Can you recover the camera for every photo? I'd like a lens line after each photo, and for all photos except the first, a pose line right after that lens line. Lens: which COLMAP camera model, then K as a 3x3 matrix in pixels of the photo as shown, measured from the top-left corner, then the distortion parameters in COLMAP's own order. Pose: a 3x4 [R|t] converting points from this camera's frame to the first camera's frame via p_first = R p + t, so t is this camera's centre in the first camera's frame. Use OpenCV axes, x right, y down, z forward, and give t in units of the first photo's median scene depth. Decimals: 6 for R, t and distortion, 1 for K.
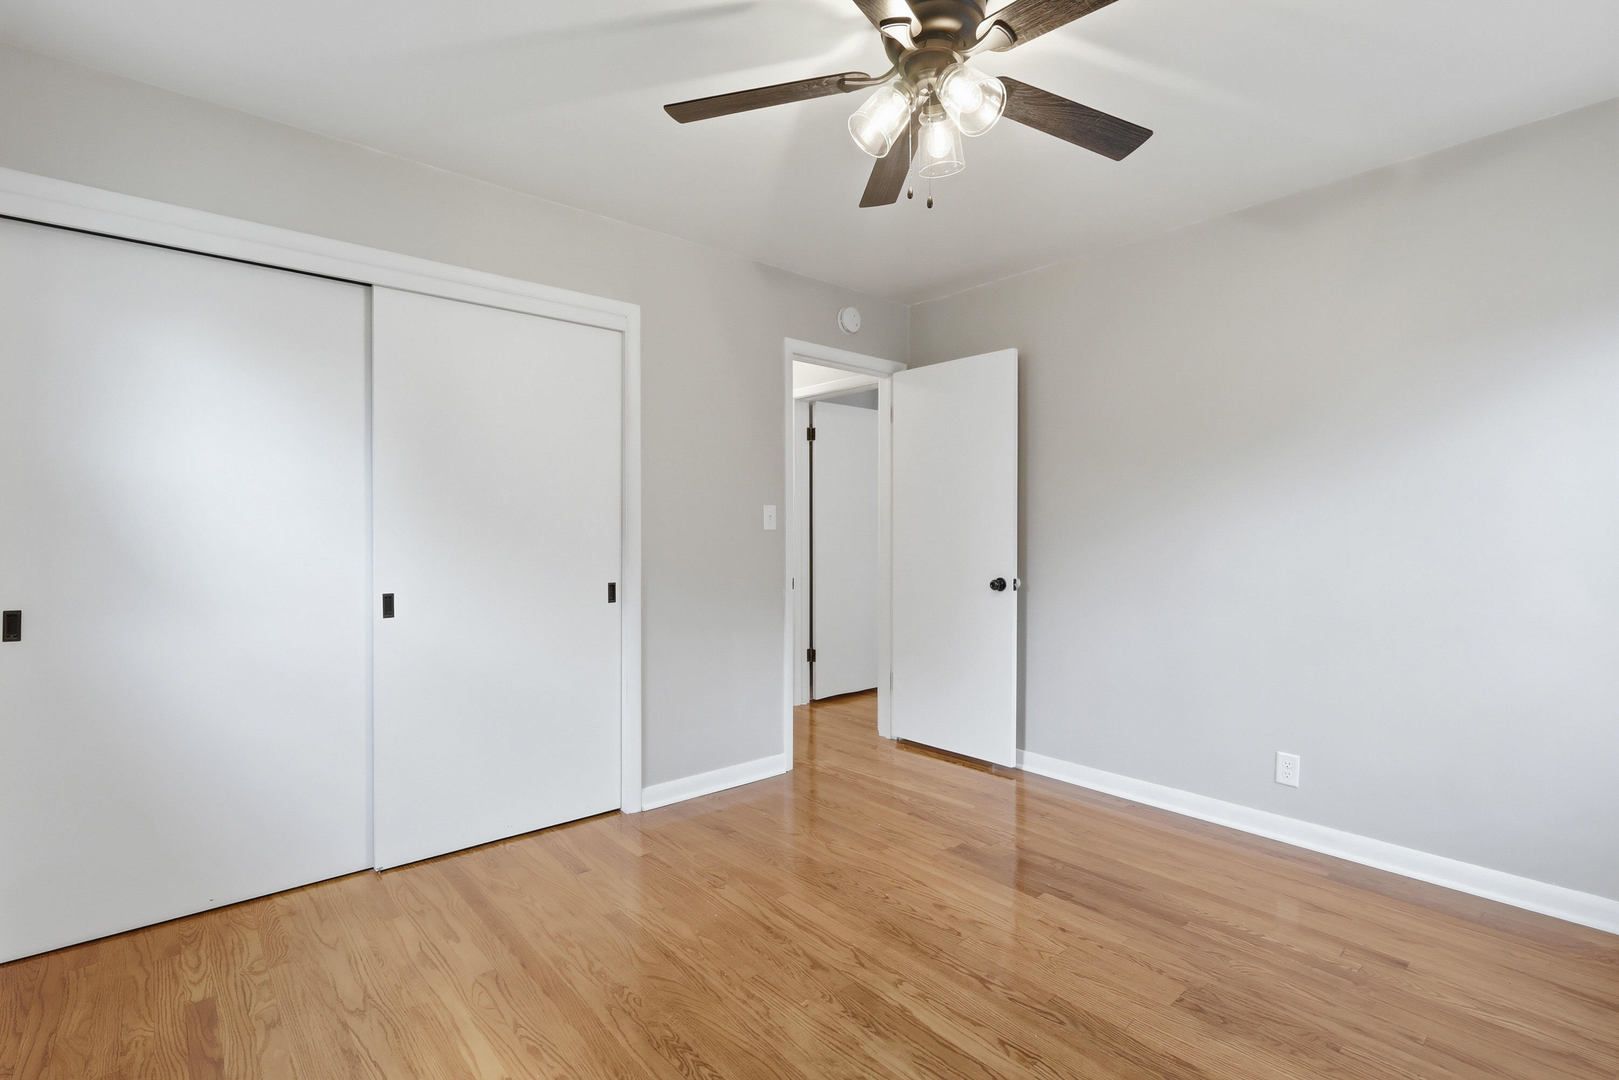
lens RADIAL K [[774.0, 0, 806.5], [0, 774.0, 537.3], [0, 0, 1]] dist [-0.005482, 0.001570]
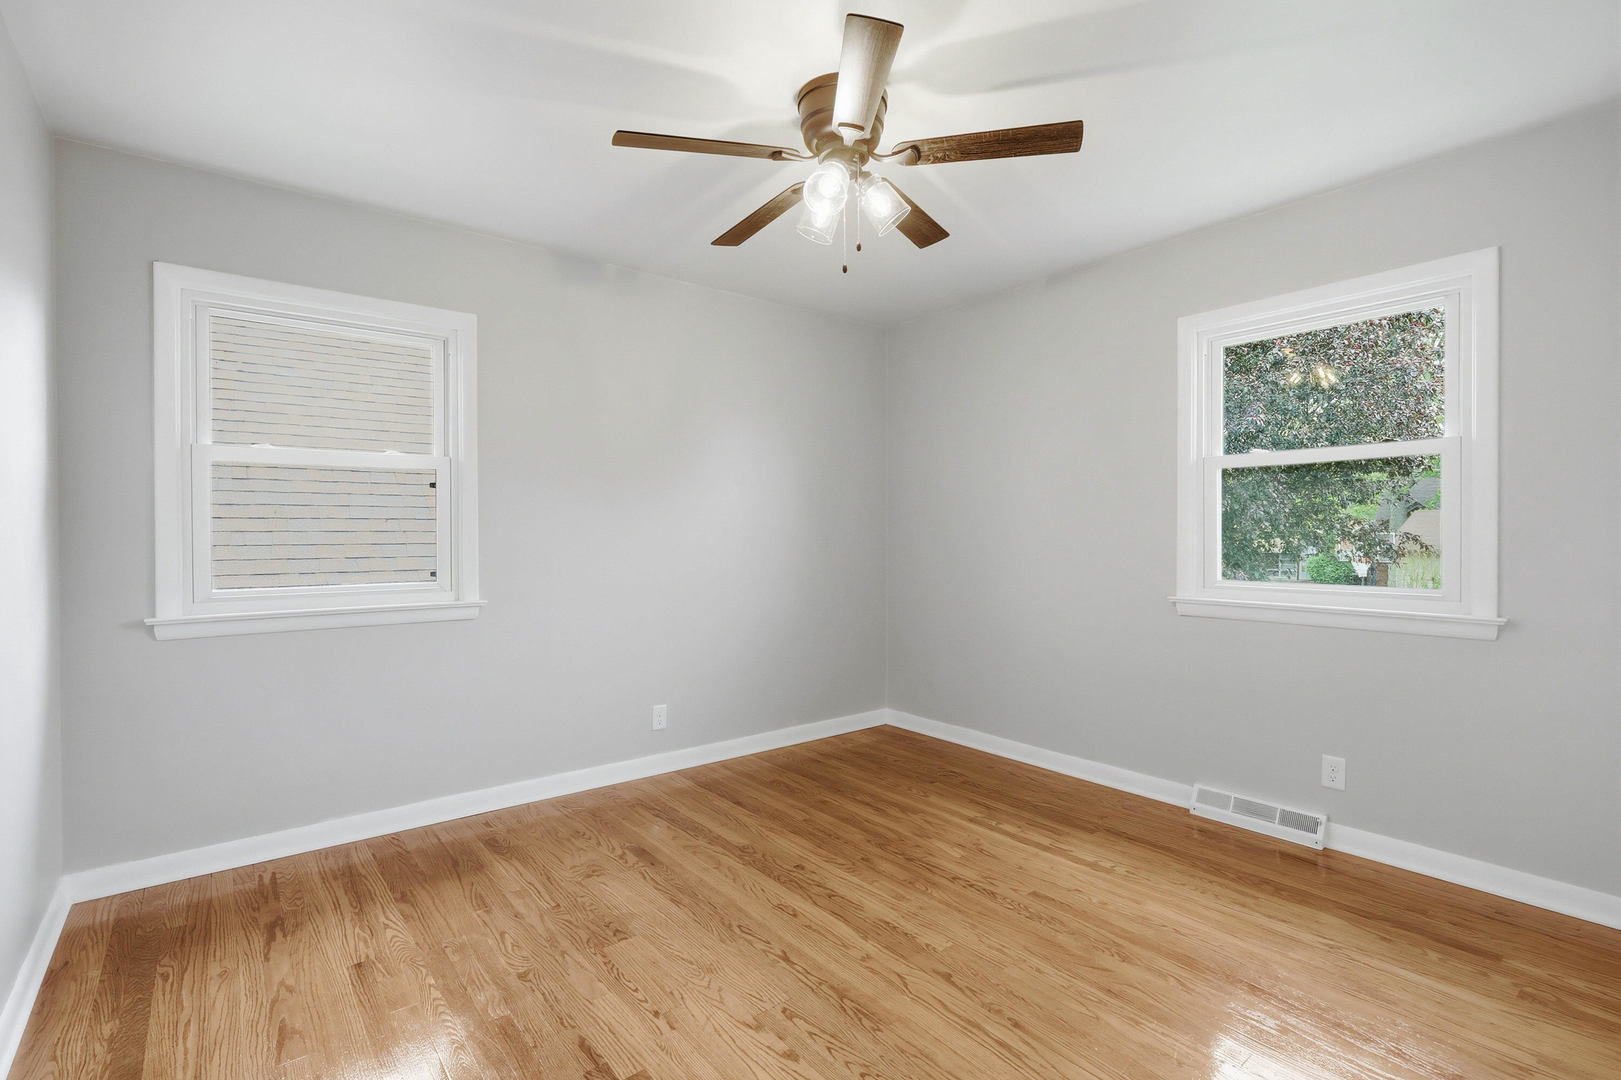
lens RADIAL K [[774.9, 0, 812.7], [0, 774.9, 537.9], [0, 0, 1]] dist [-0.005482, 0.001570]
pose [[-0.999195, -0.000730, 0.040114, 0.146426], [-0.000103, 0.999878, 0.015636, -0.017717], [-0.040121, 0.015620, -0.999073, 2.021979]]
